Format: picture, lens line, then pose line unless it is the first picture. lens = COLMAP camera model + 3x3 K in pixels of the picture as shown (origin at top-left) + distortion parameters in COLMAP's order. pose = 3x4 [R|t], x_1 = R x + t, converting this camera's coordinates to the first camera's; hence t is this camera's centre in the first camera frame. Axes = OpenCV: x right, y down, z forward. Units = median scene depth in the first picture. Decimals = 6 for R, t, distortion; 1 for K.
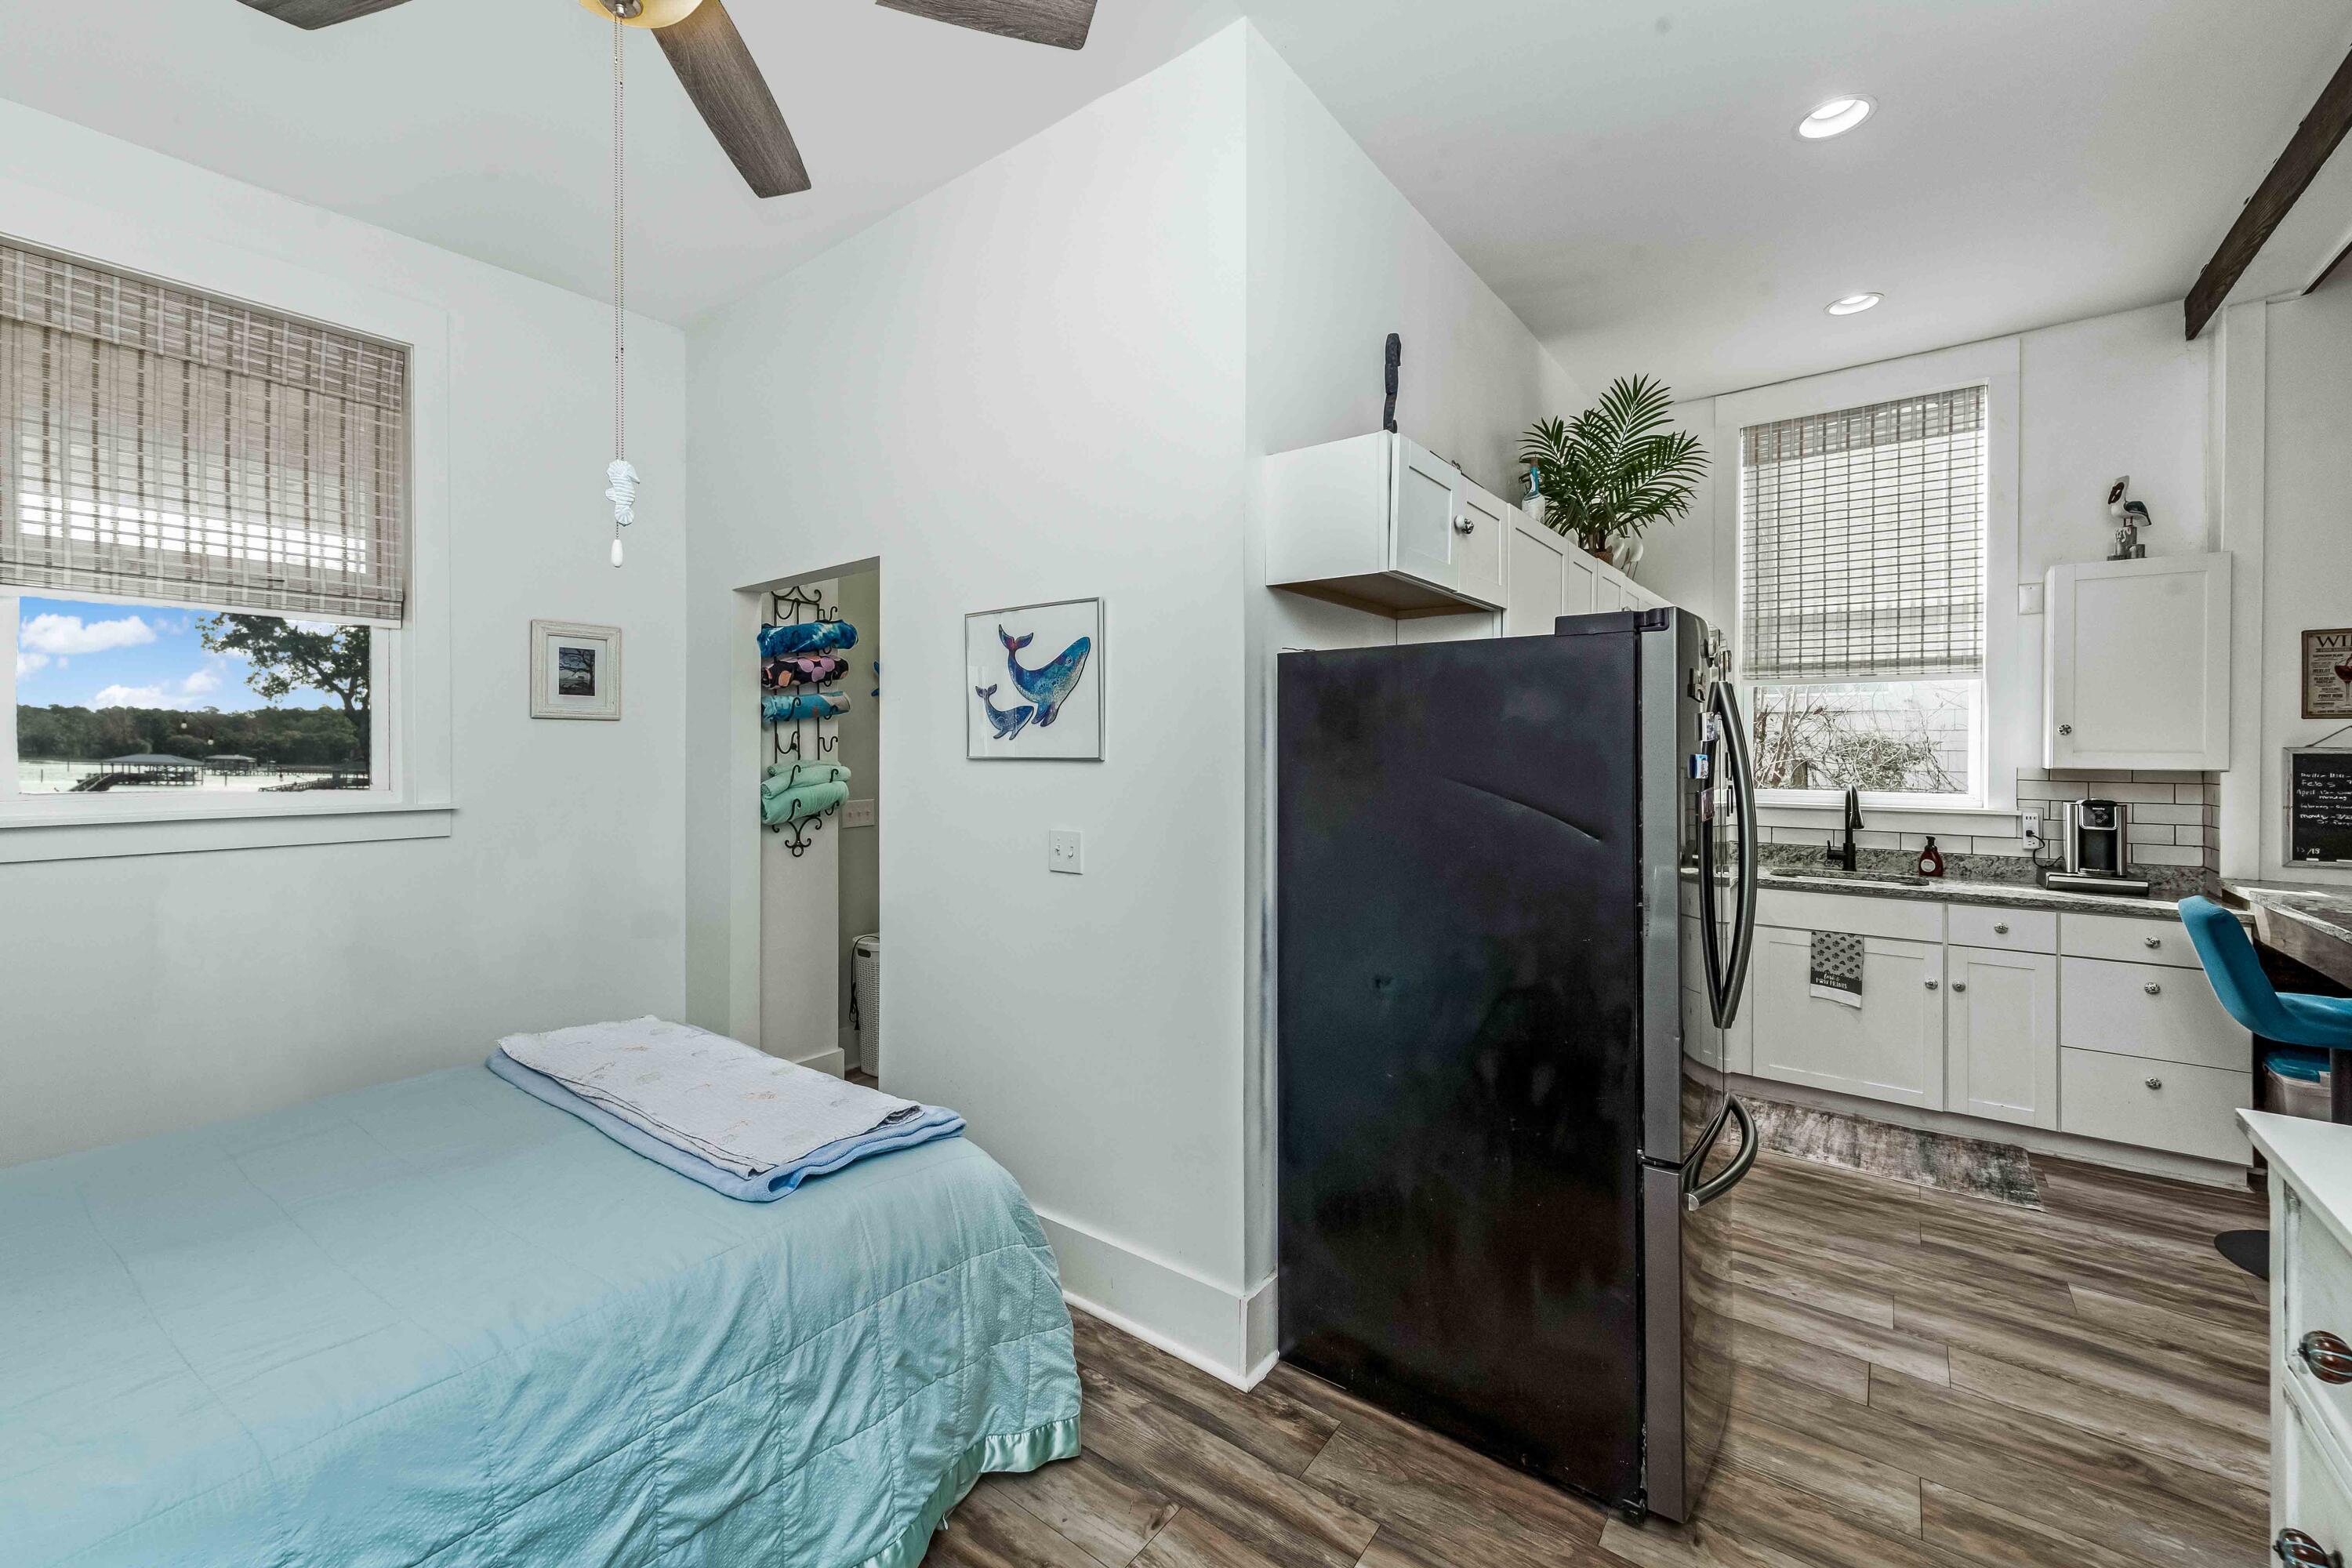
lens RADIAL K [[971.3, 0, 1149.3], [0, 971.3, 753.2], [0, 0, 1]] dist [0.002776, 0.000037]
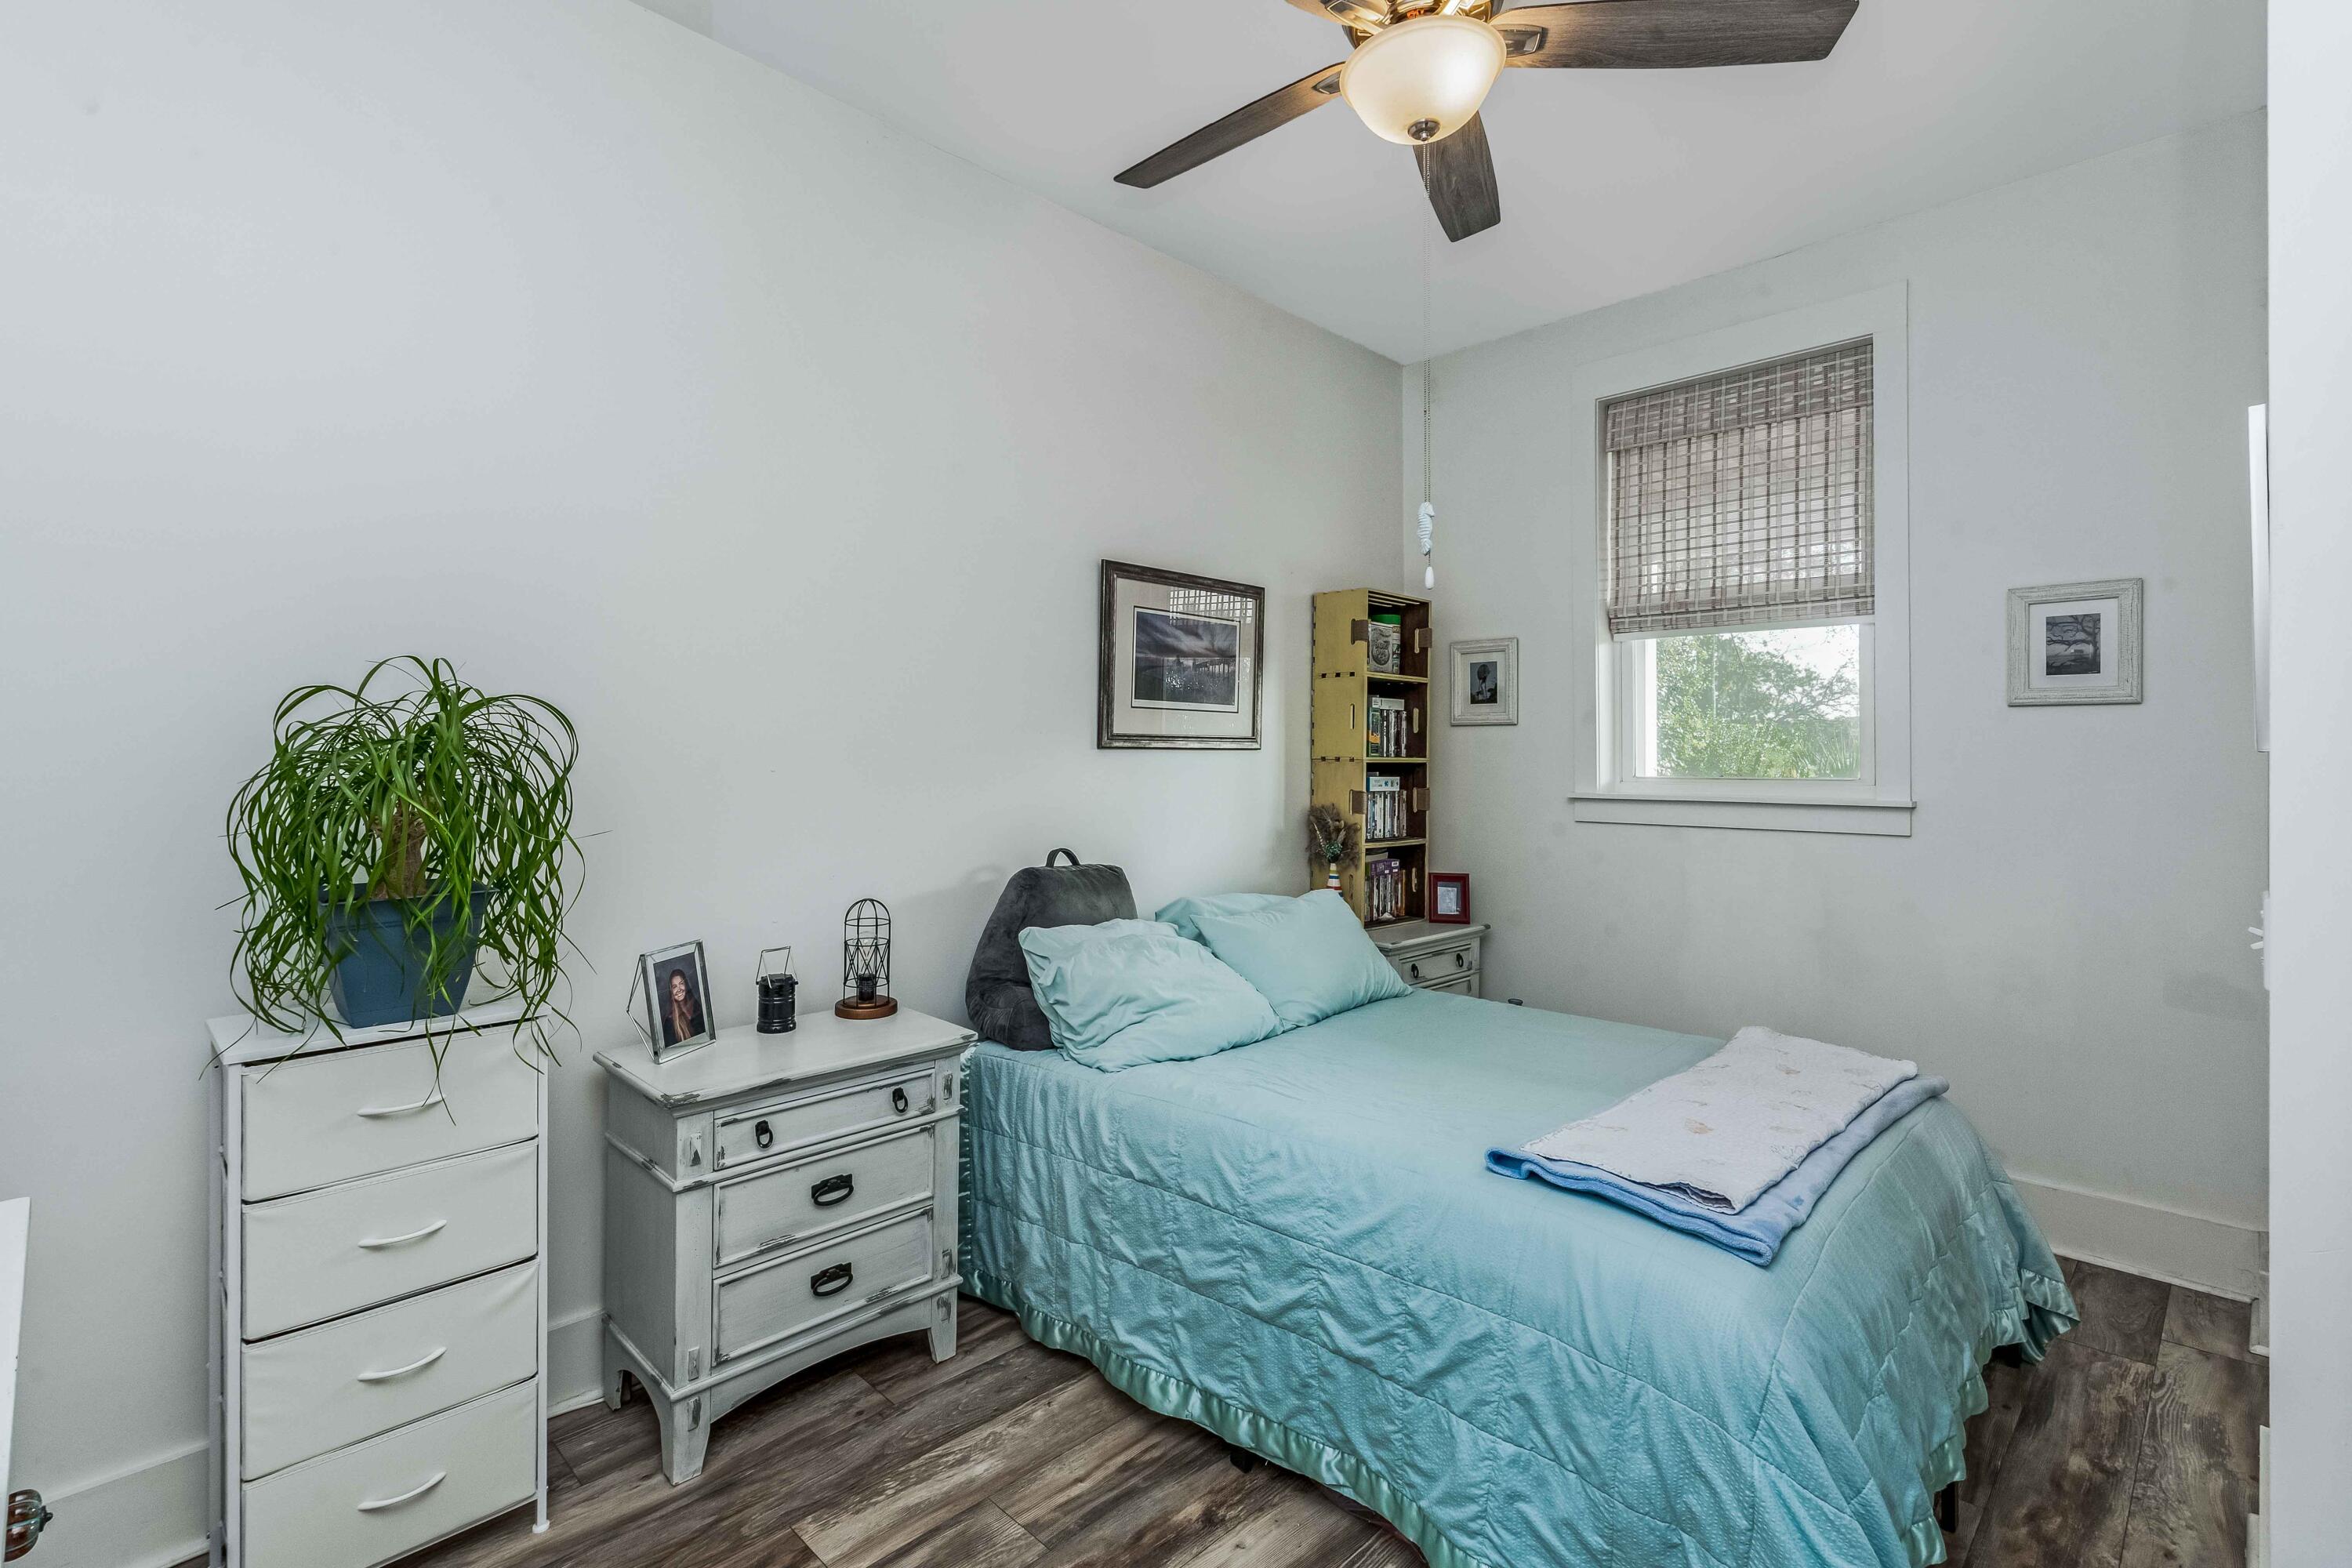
lens RADIAL K [[1084.9, 0, 1167.9], [0, 1084.9, 765.9], [0, 0, 1]] dist [0.001093, 0.000811]
pose [[-0.130117, 0.013183, -0.991411, 0.580430], [-0.005346, 0.999888, 0.013997, 0.009546], [0.991484, 0.007121, -0.130032, 0.582088]]
